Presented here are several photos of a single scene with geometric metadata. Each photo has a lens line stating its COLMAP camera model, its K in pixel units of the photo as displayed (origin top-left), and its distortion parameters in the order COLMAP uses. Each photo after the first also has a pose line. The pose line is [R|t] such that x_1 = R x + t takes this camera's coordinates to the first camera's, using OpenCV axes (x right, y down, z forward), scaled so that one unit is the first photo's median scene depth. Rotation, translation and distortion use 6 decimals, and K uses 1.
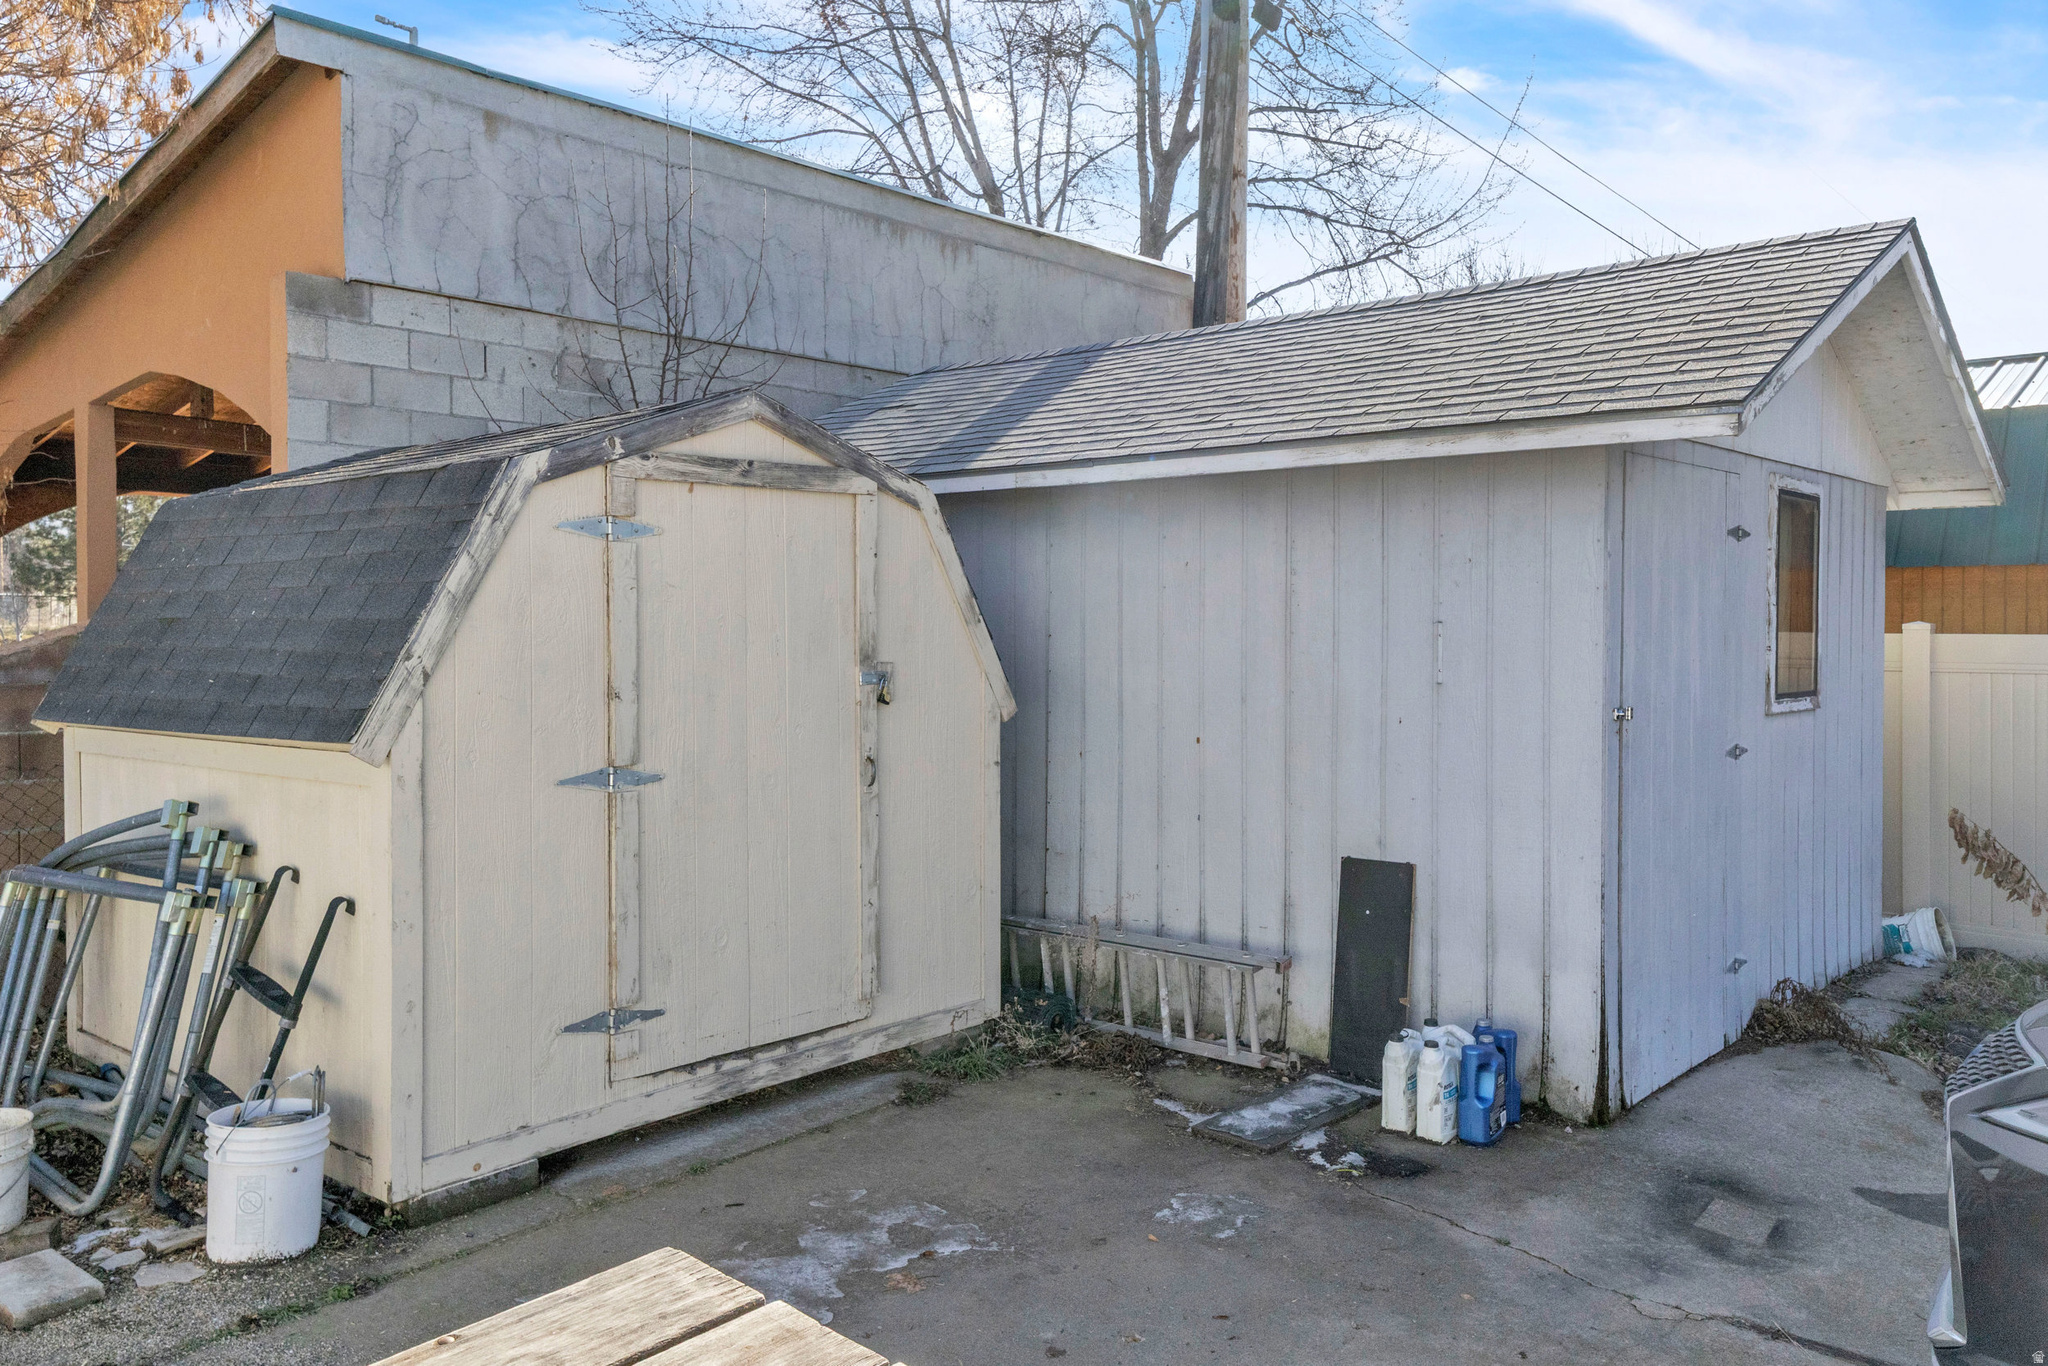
lens RADIAL K [[1555.6, 0, 1024.3], [0, 1555.6, 666.7], [0, 0, 1]] dist [0.034846, -0.002003]
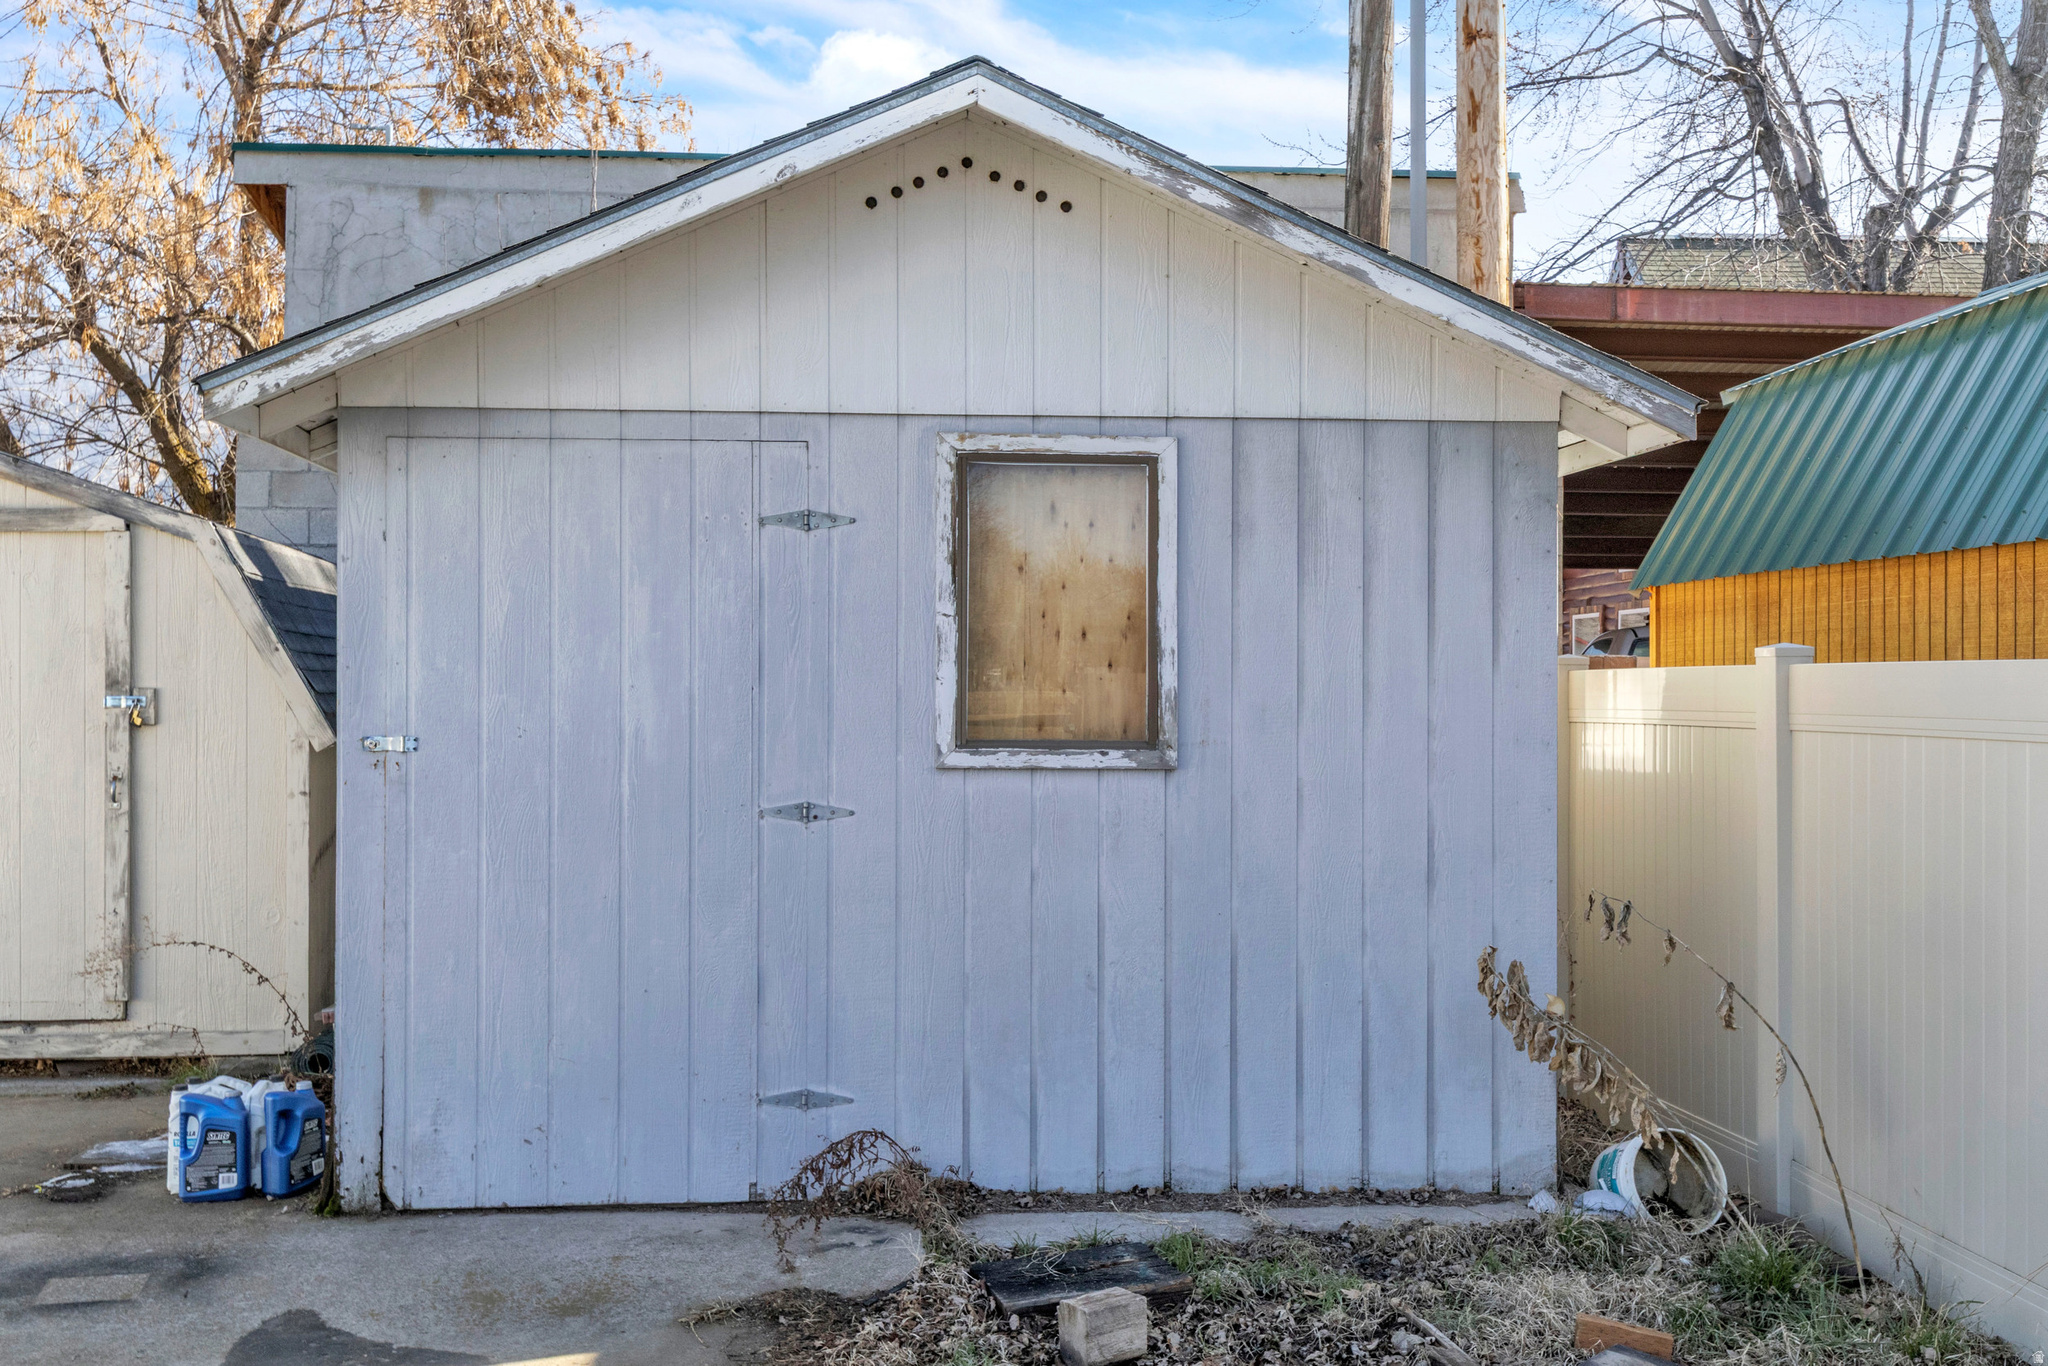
lens RADIAL K [[2082.2, 0, 1023.7], [0, 2082.2, 690.6], [0, 0, 1]] dist [0.009523, 0.000000]
pose [[0.709704, -0.001593, -0.704498, 0.996937], [-0.024383, 0.999343, -0.026823, 0.017246], [0.704077, 0.036214, 0.709199, 0.307527]]
